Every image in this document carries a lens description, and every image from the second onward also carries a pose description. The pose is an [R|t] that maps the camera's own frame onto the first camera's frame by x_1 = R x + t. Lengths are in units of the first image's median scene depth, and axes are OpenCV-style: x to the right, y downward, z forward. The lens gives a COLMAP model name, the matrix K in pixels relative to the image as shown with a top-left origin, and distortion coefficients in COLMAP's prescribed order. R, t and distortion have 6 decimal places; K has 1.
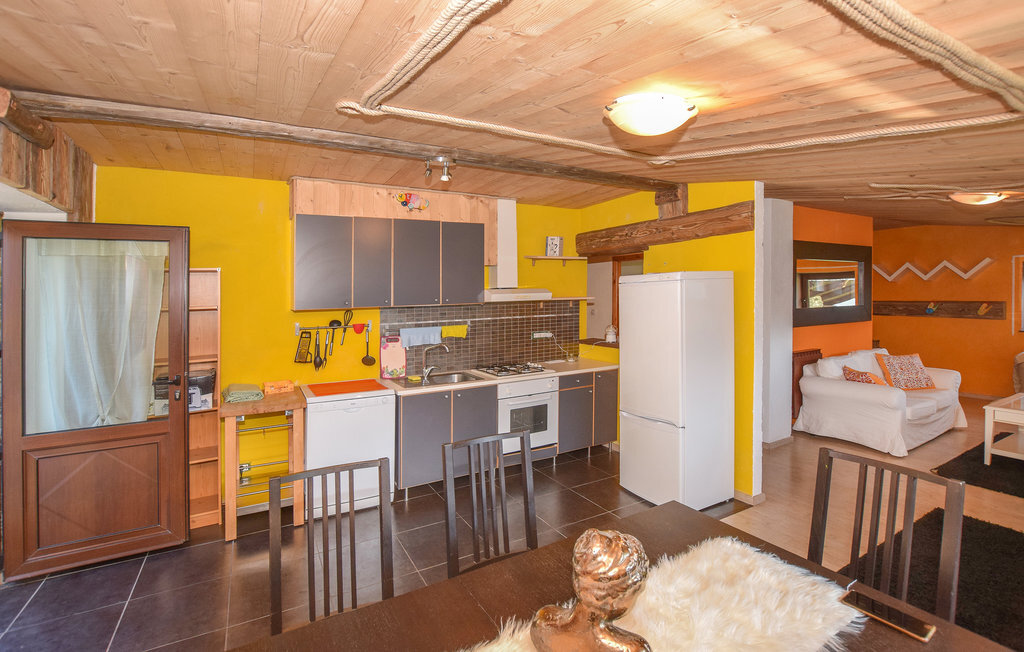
lens RADIAL K [[502.4, 0, 432.8], [0, 502.4, 310.7], [0, 0, 1]] dist [-0.024147, 0.000769]
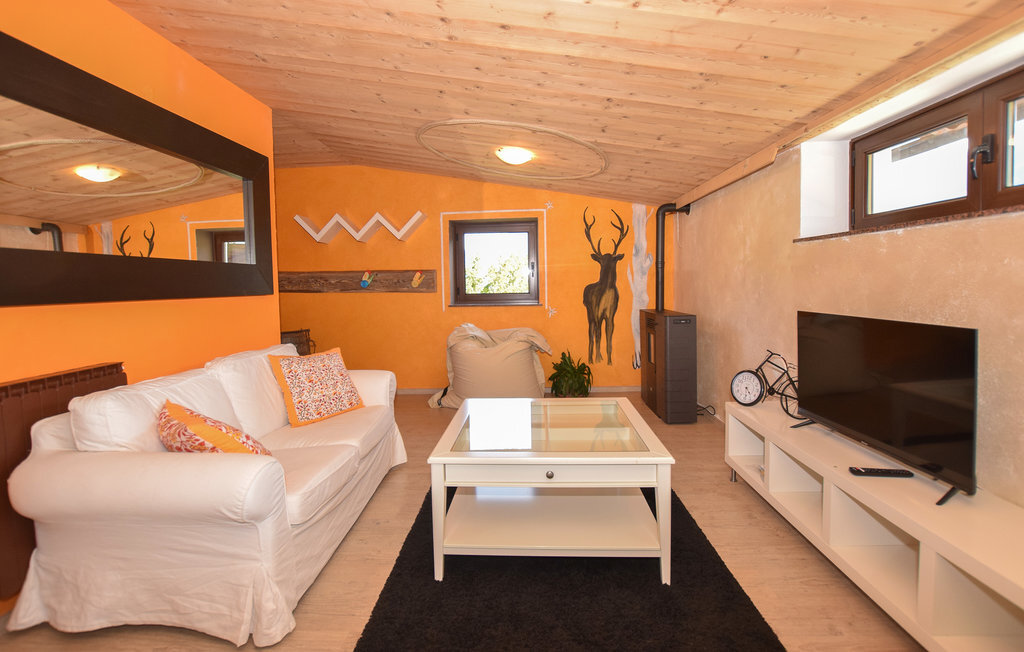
lens RADIAL K [[510.1, 0, 511.6], [0, 510.1, 314.6], [0, 0, 1]] dist [-0.036213, 0.000398]
pose [[0.516406, -0.046468, 0.855082, 0.753490], [0.038935, 0.998768, 0.030763, 0.049538], [-0.855459, 0.017406, 0.517579, 0.666530]]
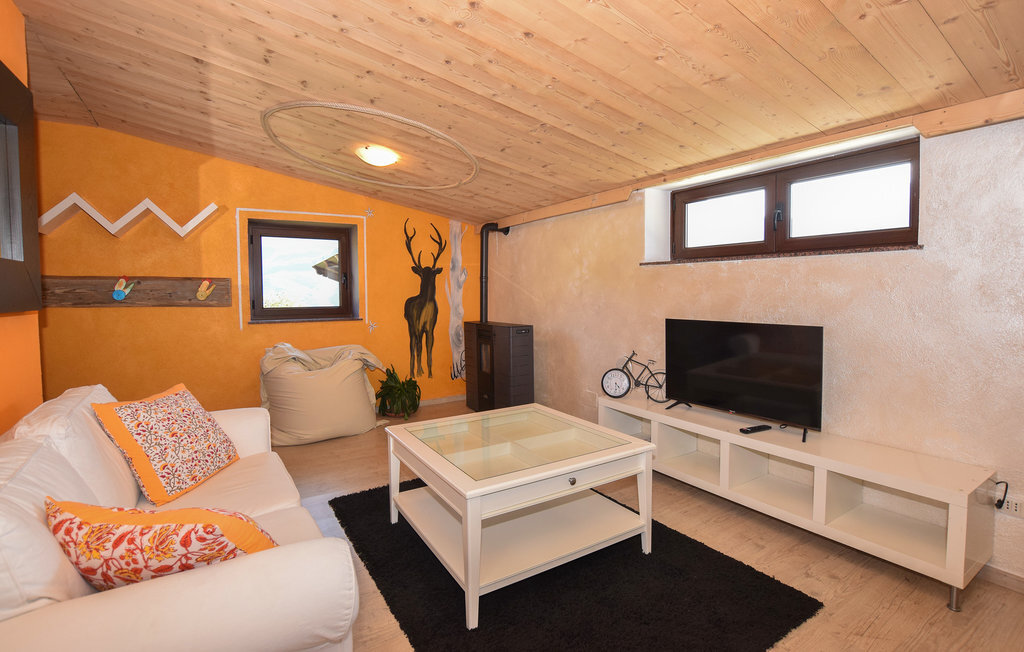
lens RADIAL K [[491.0, 0, 561.6], [0, 491.0, 321.2], [0, 0, 1]] dist [-0.033637, 0.000615]
pose [[-0.119943, -0.041147, 0.991928, 0.711240], [0.042178, 0.998027, 0.046501, 0.038702], [-0.991884, 0.047415, -0.117971, 0.935749]]
